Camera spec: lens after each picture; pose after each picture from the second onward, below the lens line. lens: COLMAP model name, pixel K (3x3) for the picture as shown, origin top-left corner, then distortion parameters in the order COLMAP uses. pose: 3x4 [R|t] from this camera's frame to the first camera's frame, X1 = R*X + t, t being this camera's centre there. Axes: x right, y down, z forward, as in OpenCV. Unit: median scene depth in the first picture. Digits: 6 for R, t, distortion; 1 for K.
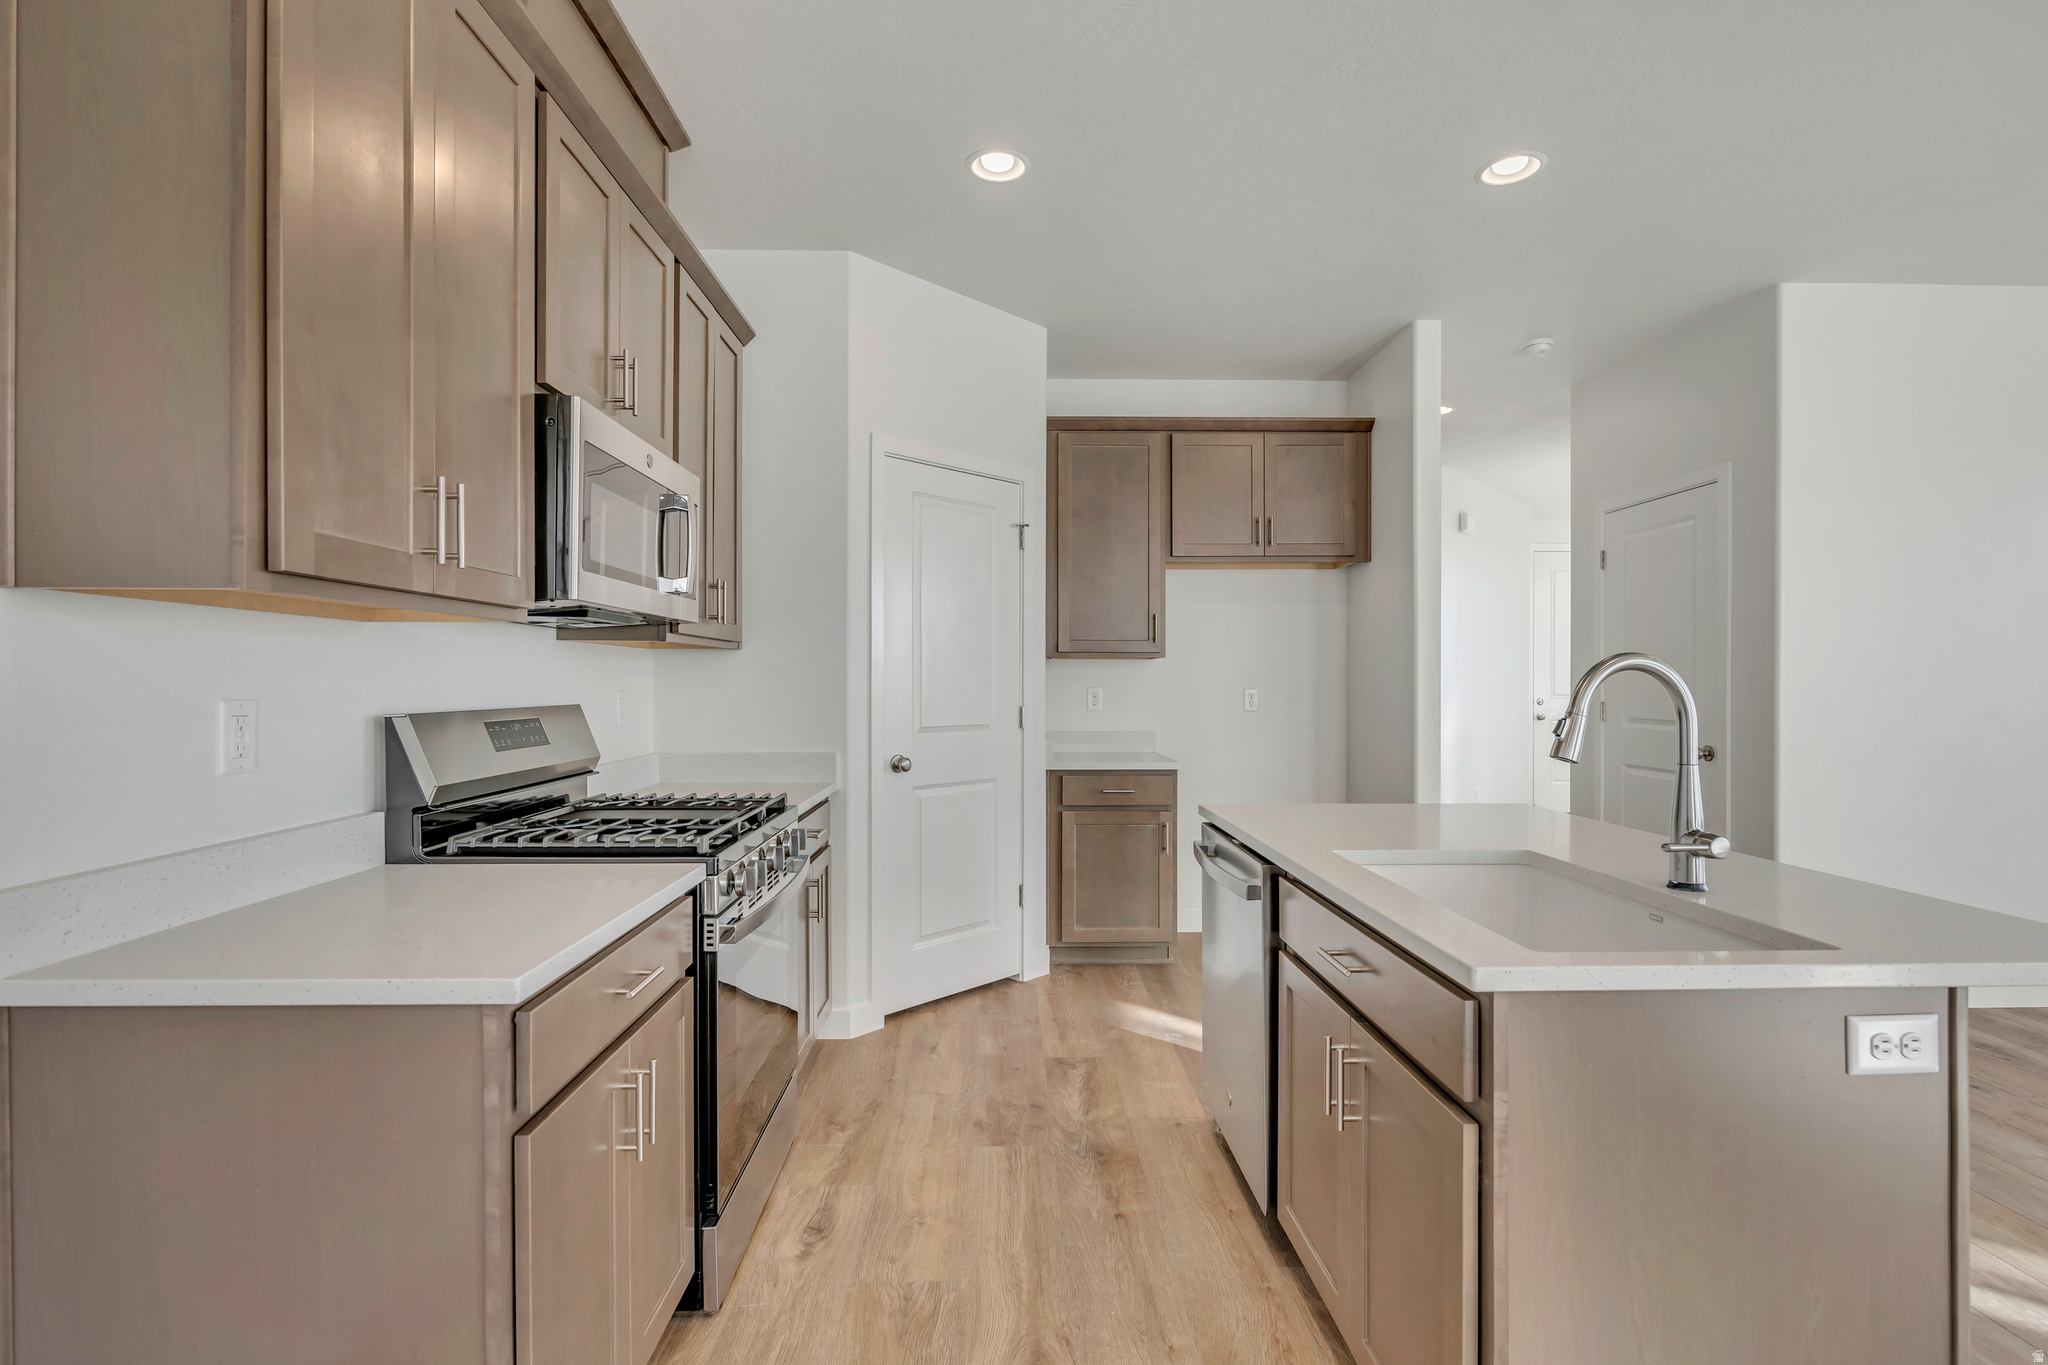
lens RADIAL K [[942.3, 0, 1023.9], [0, 942.3, 685.6], [0, 0, 1]] dist [-0.015092, 0.001221]
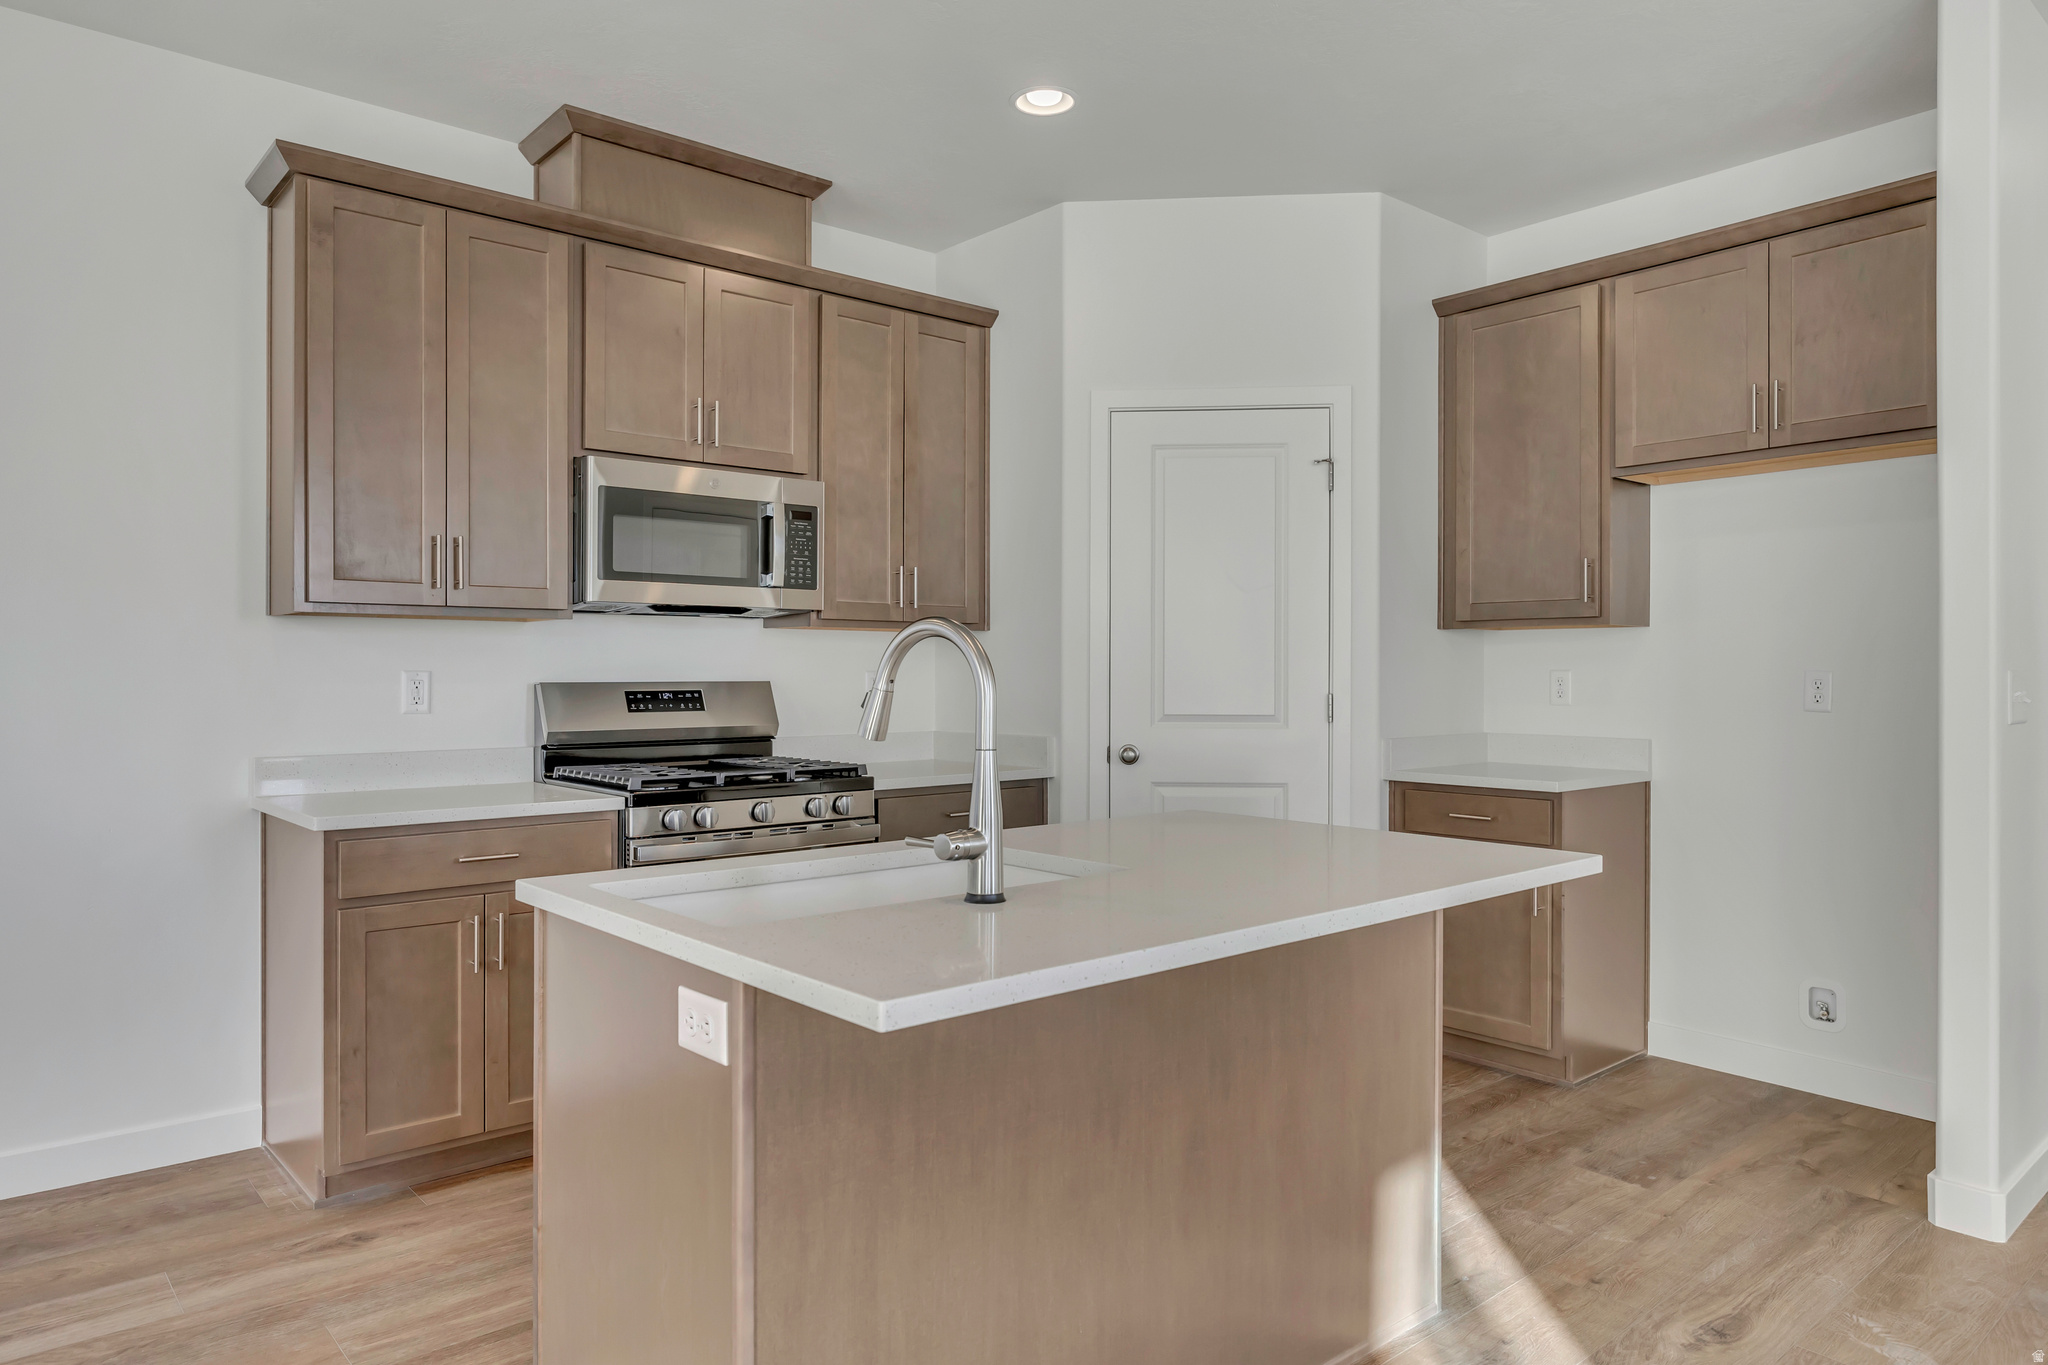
lens RADIAL K [[1299.0, 0, 1021.3], [0, 1299.0, 674.0], [0, 0, 1]] dist [0.041612, 0.001488]
pose [[0.633499, 0.000804, -0.773743, 0.670814], [-0.003768, 0.999991, -0.002045, 0.008209], [0.773734, 0.004211, 0.633496, 0.122340]]
